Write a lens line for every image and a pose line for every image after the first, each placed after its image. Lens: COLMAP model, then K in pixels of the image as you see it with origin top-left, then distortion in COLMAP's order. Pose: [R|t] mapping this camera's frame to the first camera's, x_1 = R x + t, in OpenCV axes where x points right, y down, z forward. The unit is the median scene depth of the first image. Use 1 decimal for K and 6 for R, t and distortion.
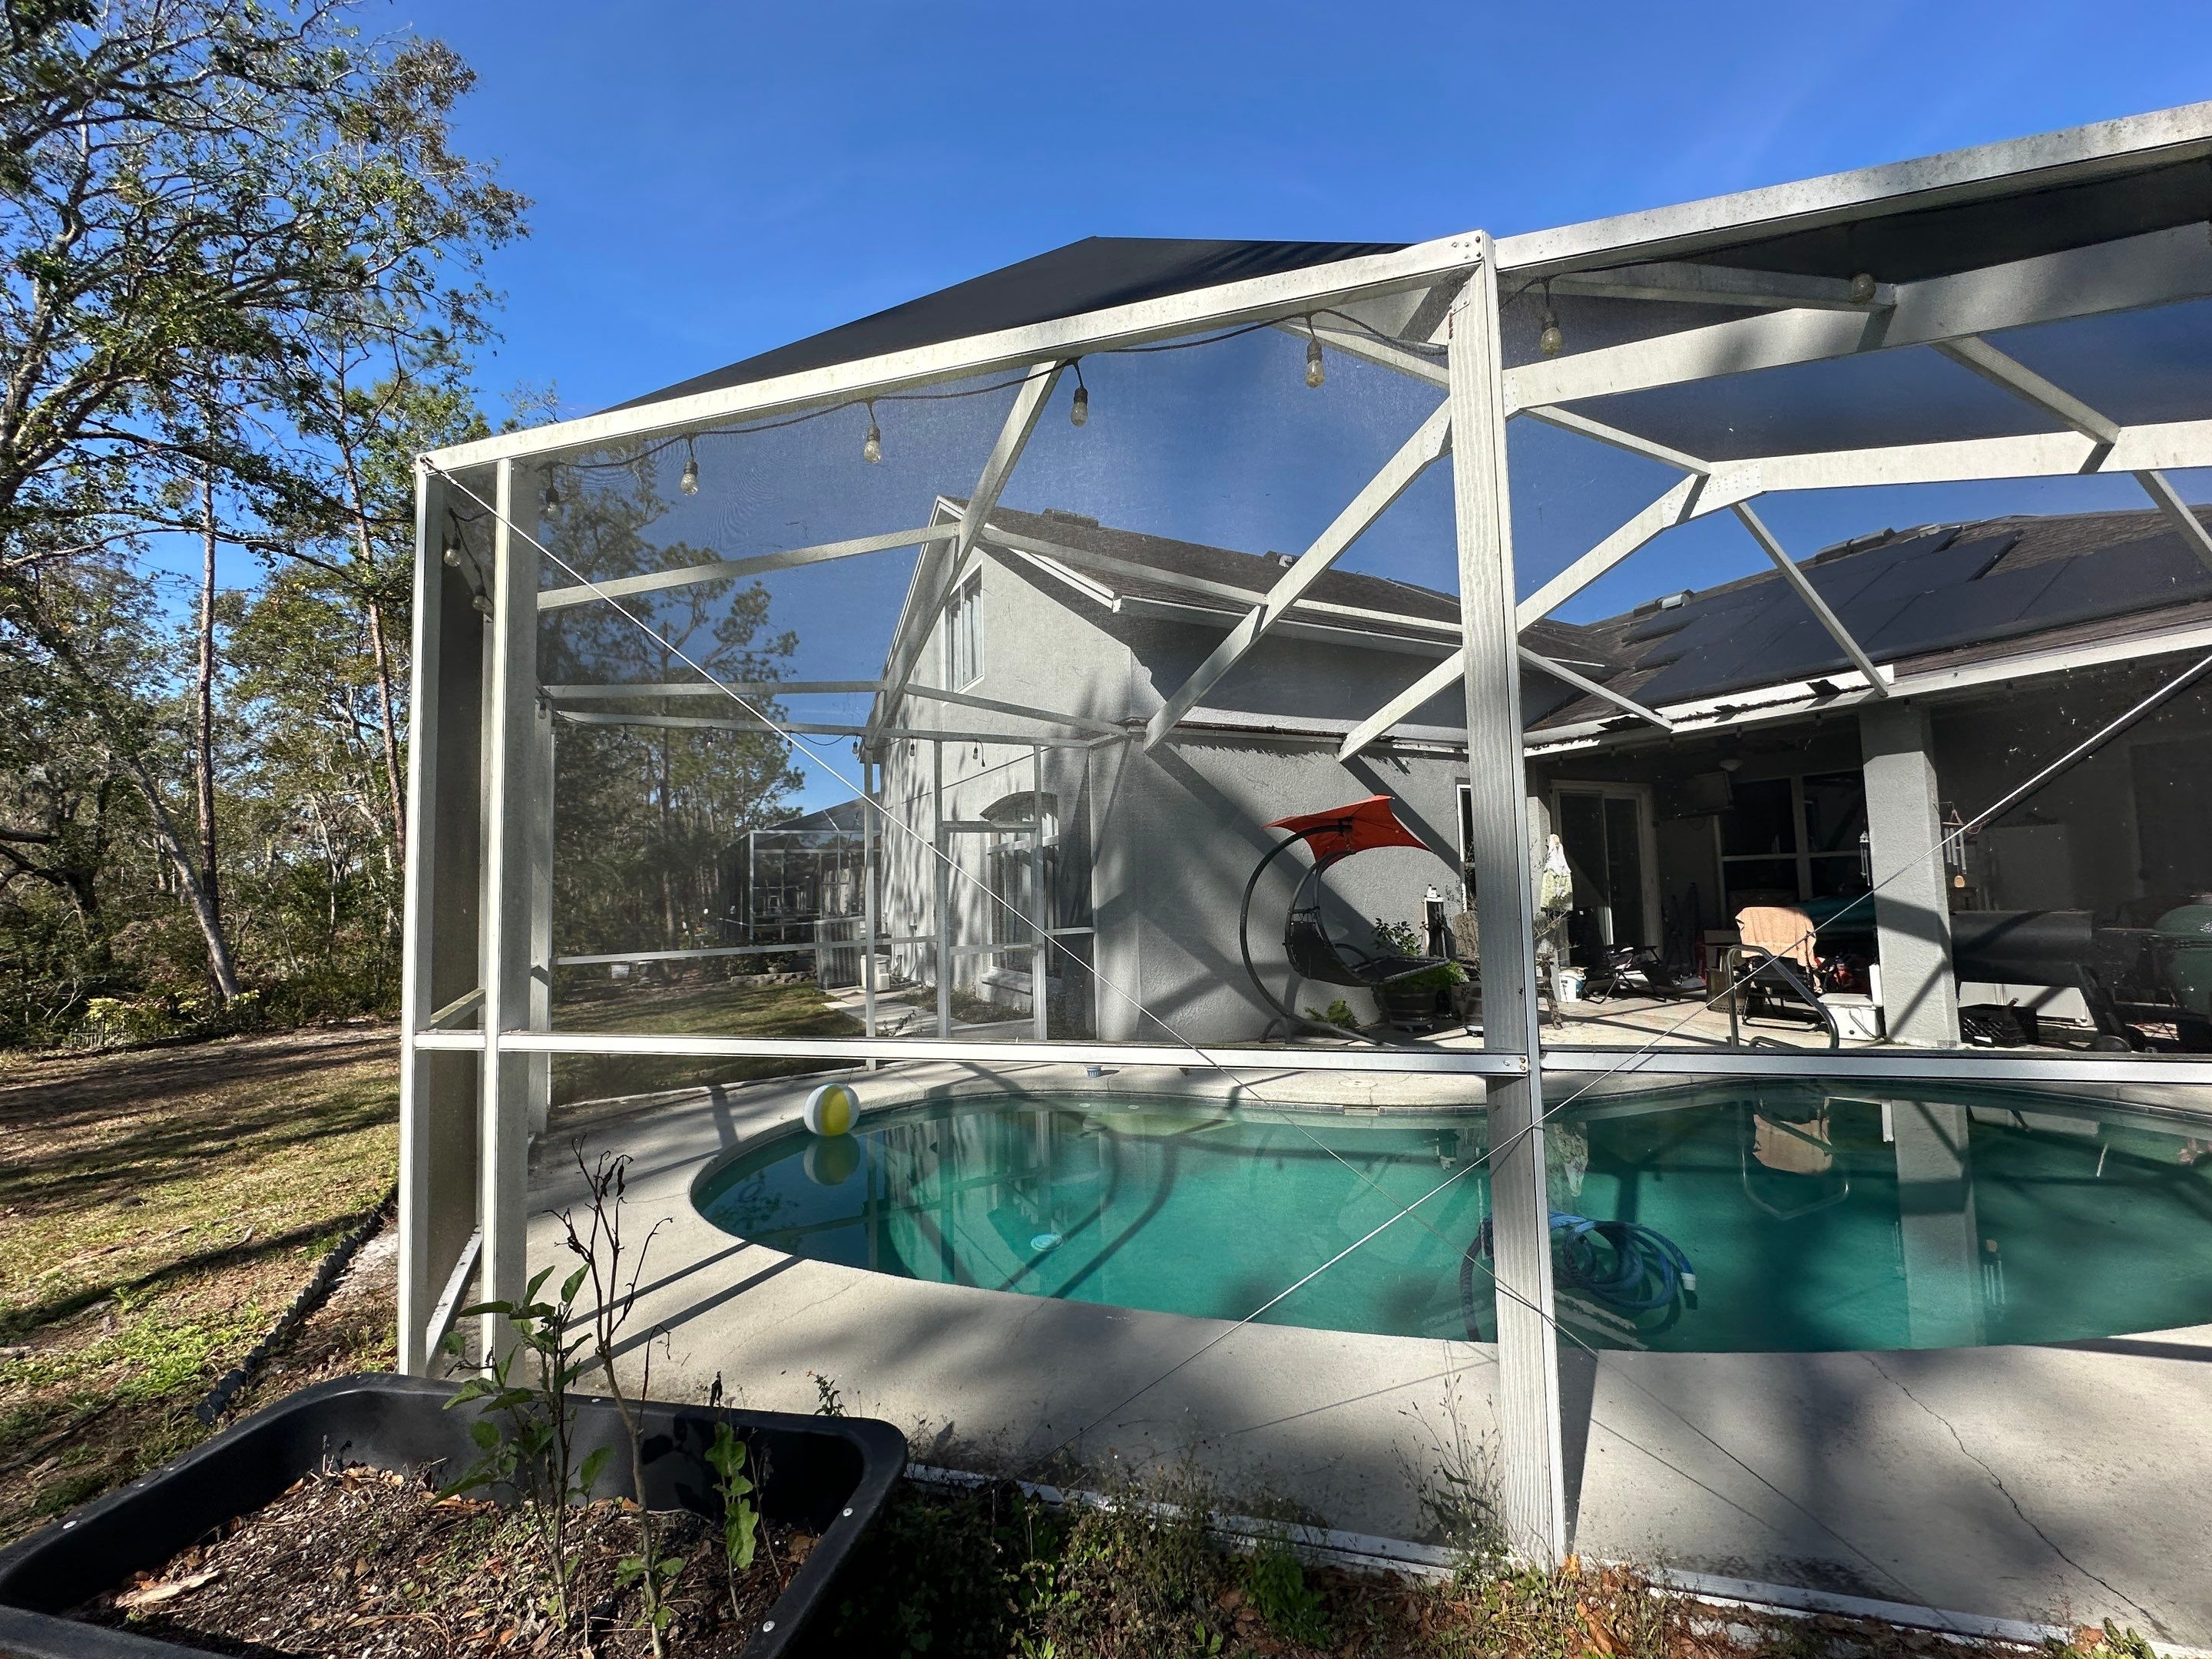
lens RADIAL K [[884.8, 0, 1106.0], [0, 884.8, 829.5], [0, 0, 1]] dist [-0.003324, 0.000554]
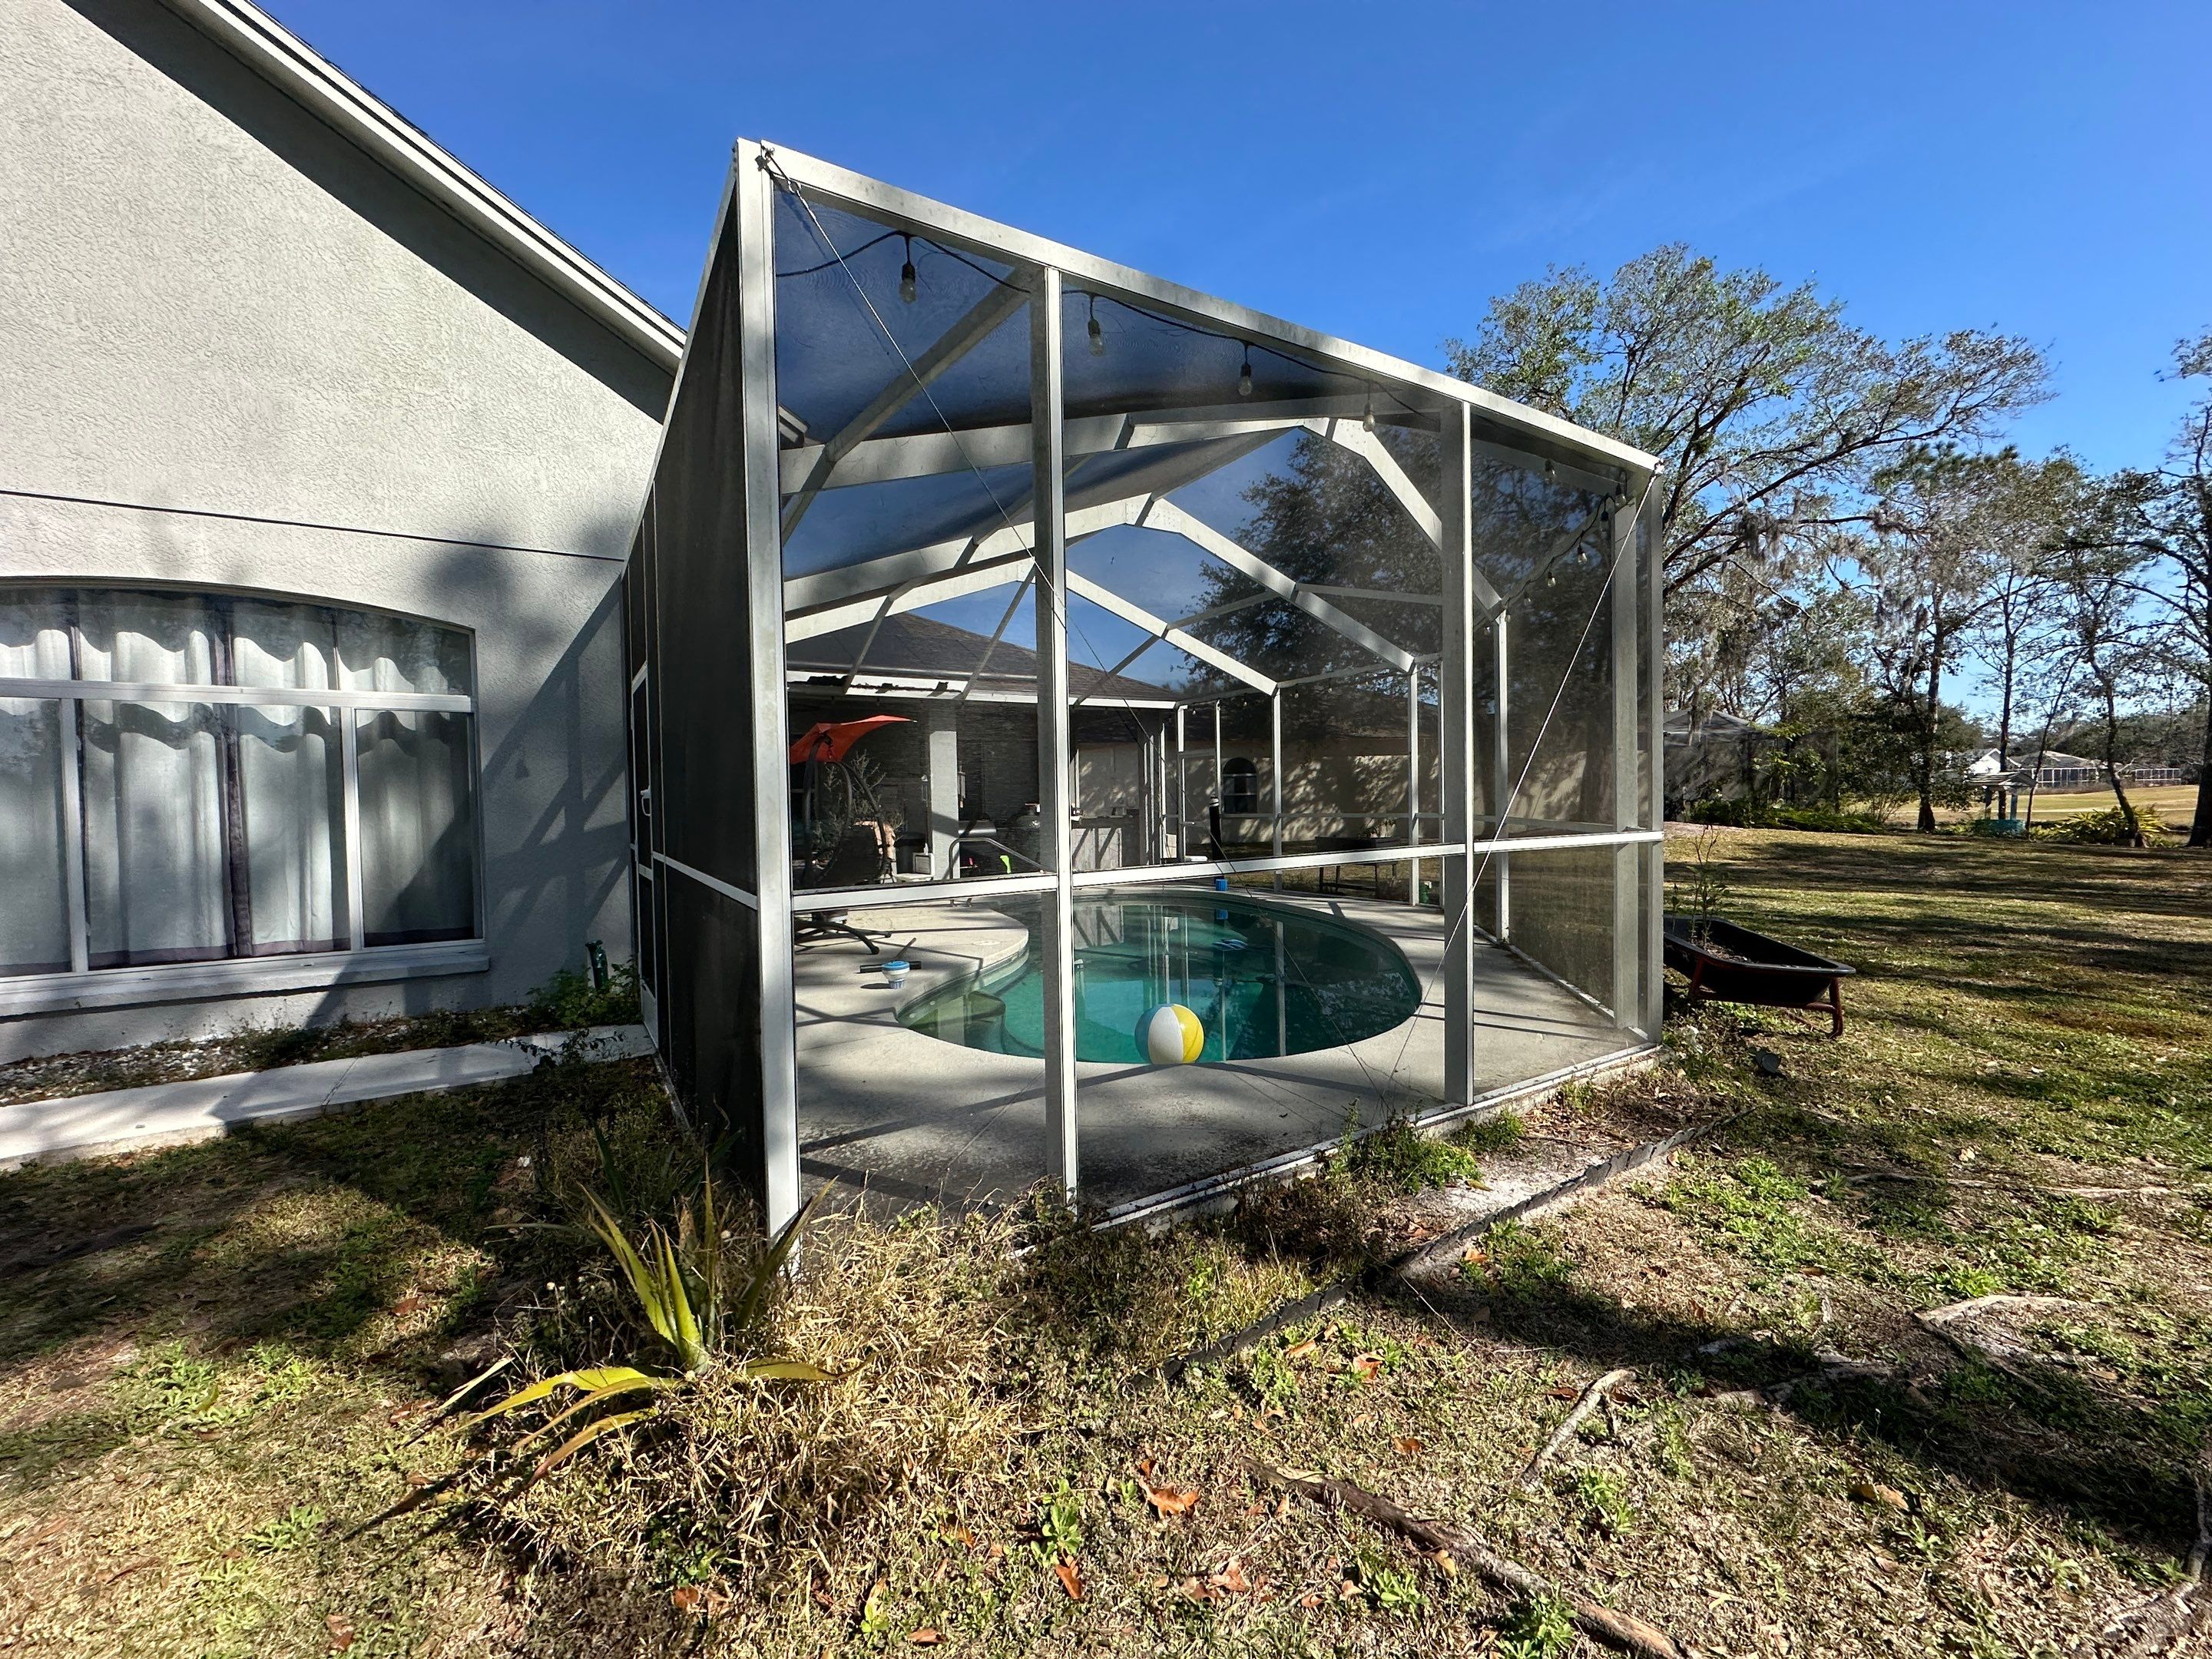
lens RADIAL K [[884.6, 0, 1106.6], [0, 884.6, 828.3], [0, 0, 1]] dist [-0.000512, 0.000174]
pose [[-0.071212, 0.001384, 0.997460, -0.848744], [-0.041622, 0.999124, -0.004358, 0.099039], [-0.996592, -0.041827, -0.071092, 0.763669]]
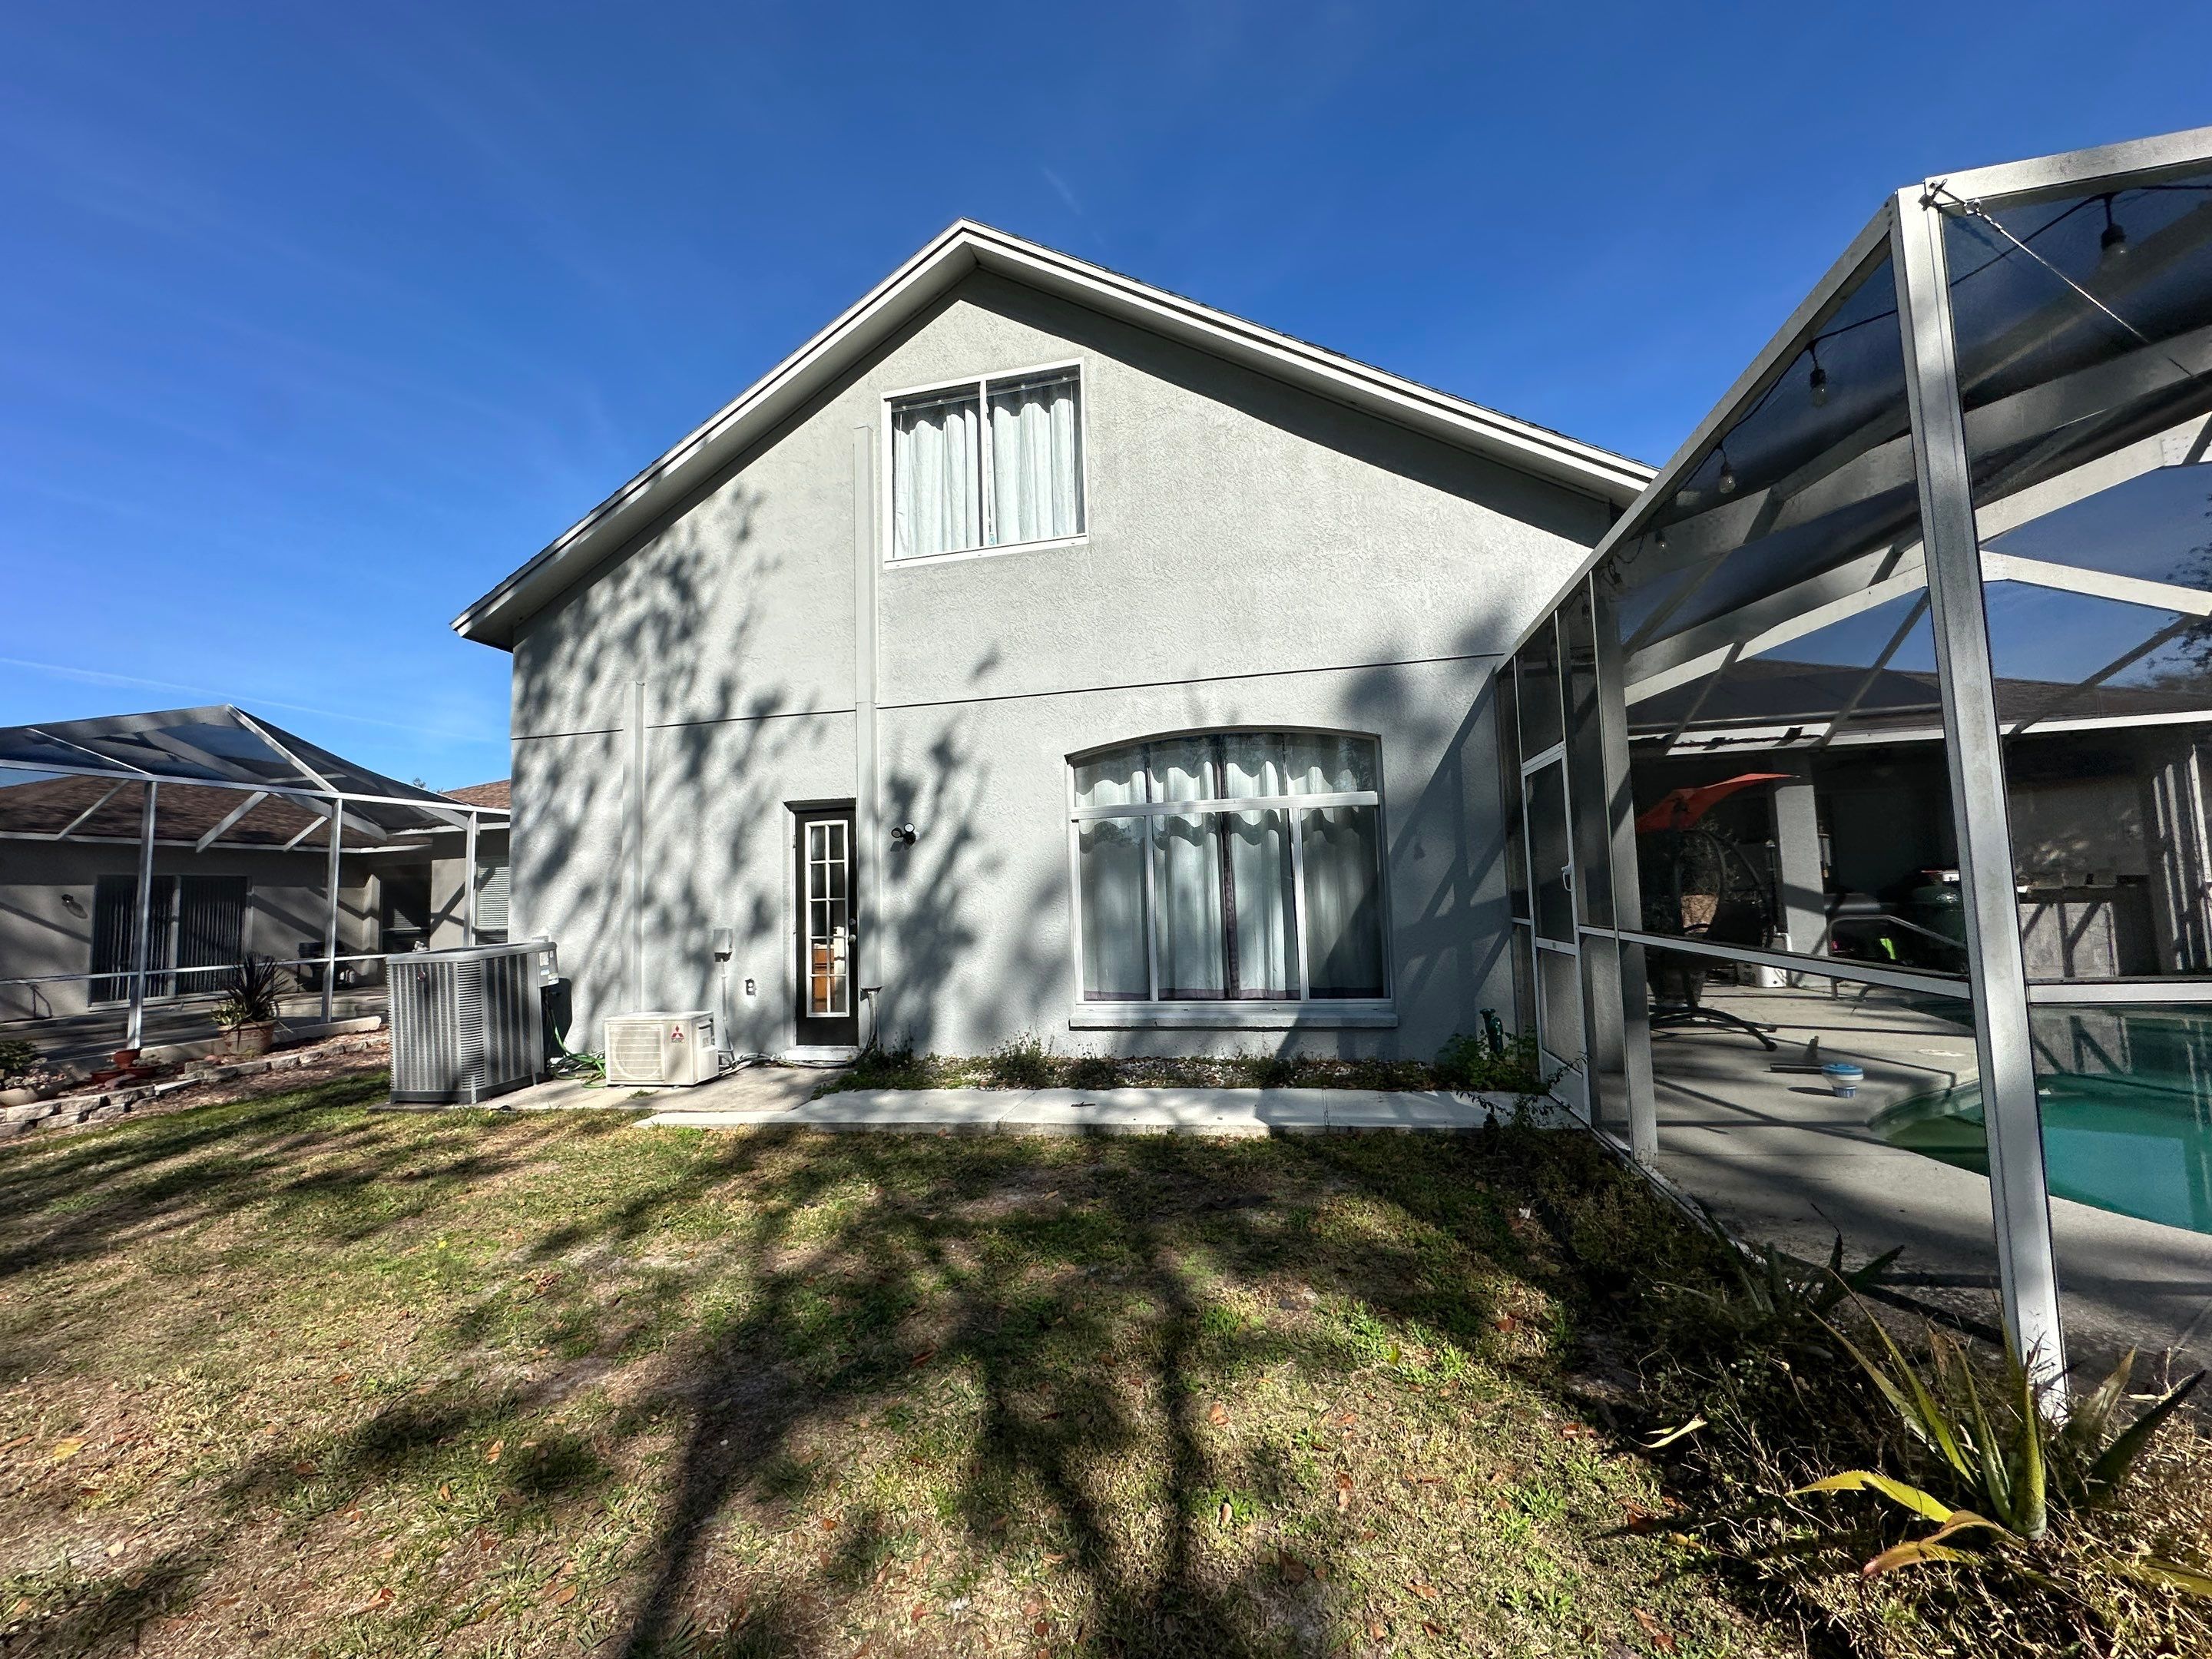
lens RADIAL K [[884.8, 0, 1106.0], [0, 884.8, 829.5], [0, 0, 1]] dist [-0.003324, 0.000554]
pose [[0.649288, 0.063921, 0.757852, -0.912490], [-0.033970, 0.997905, -0.055064, 0.102941], [-0.759784, 0.010008, 0.650099, 0.882131]]
